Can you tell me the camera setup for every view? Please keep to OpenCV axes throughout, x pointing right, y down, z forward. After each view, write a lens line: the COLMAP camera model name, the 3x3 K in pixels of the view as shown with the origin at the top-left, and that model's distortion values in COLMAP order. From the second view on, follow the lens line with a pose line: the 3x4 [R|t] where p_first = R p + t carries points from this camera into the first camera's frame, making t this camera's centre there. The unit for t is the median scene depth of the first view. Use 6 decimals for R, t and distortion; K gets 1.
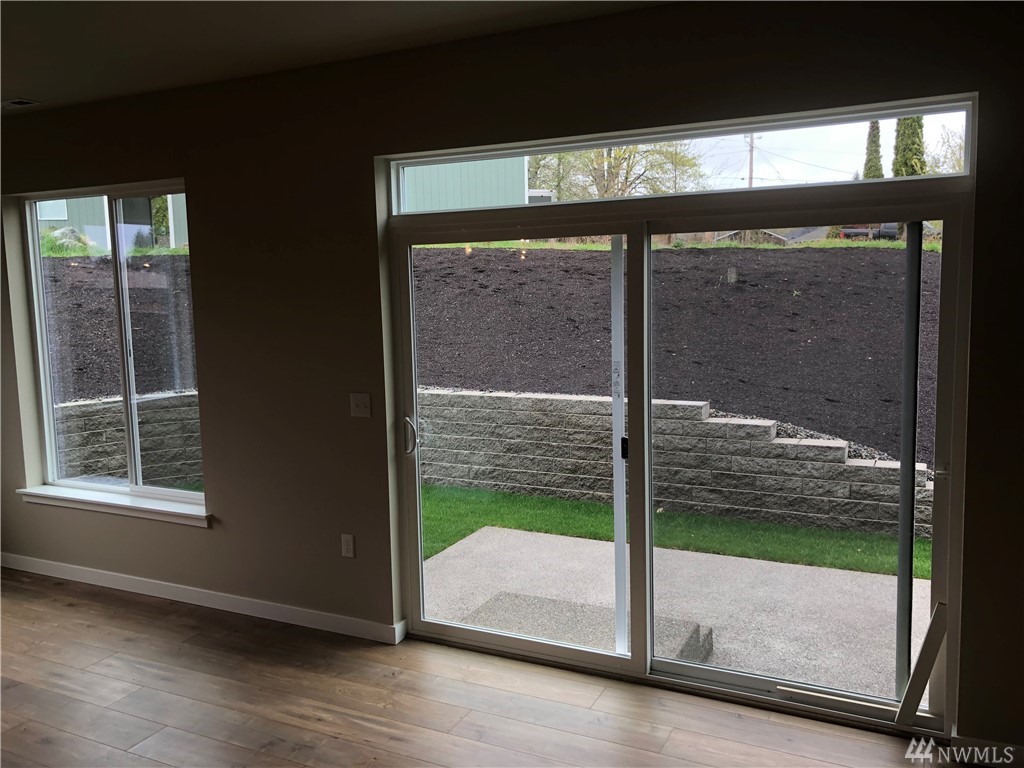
lens RADIAL K [[827.1, 0, 510.4], [0, 827.1, 378.1], [0, 0, 1]] dist [0.047233, -0.055459]
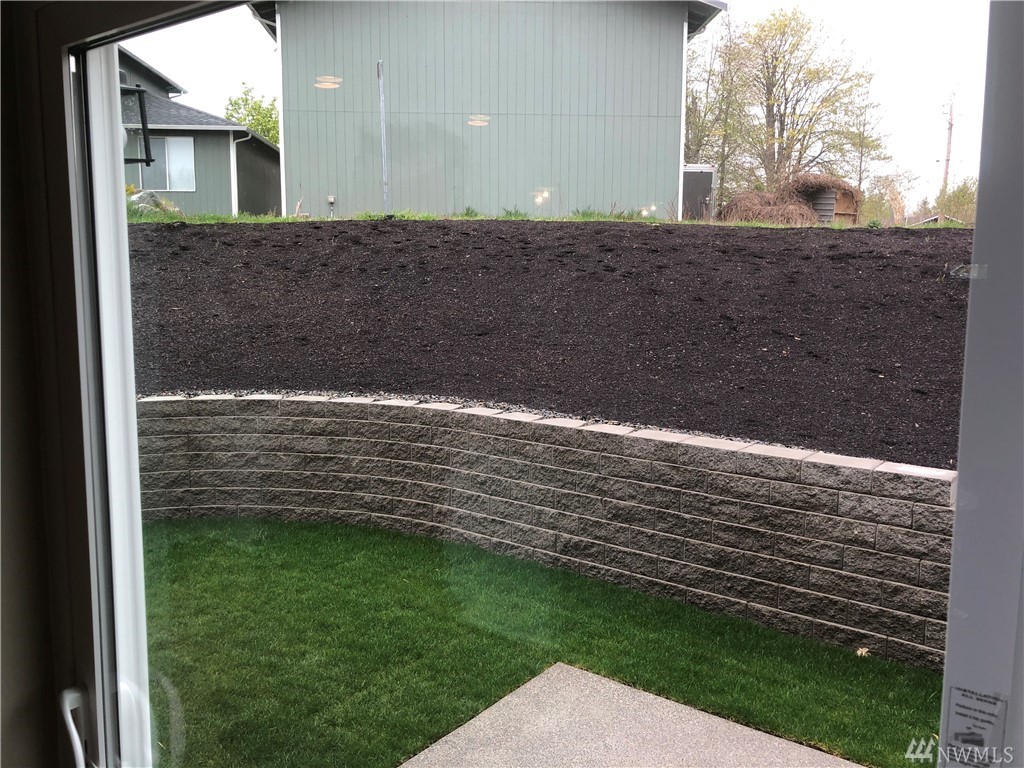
lens RADIAL K [[827.1, 0, 499.4], [0, 827.1, 369.5], [0, 0, 1]] dist [0.047233, -0.055459]
pose [[0.980165, 0.050791, -0.191565, 0.030051], [-0.049606, 0.998709, 0.010981, -0.034864], [0.191876, -0.001260, 0.981418, 0.367237]]
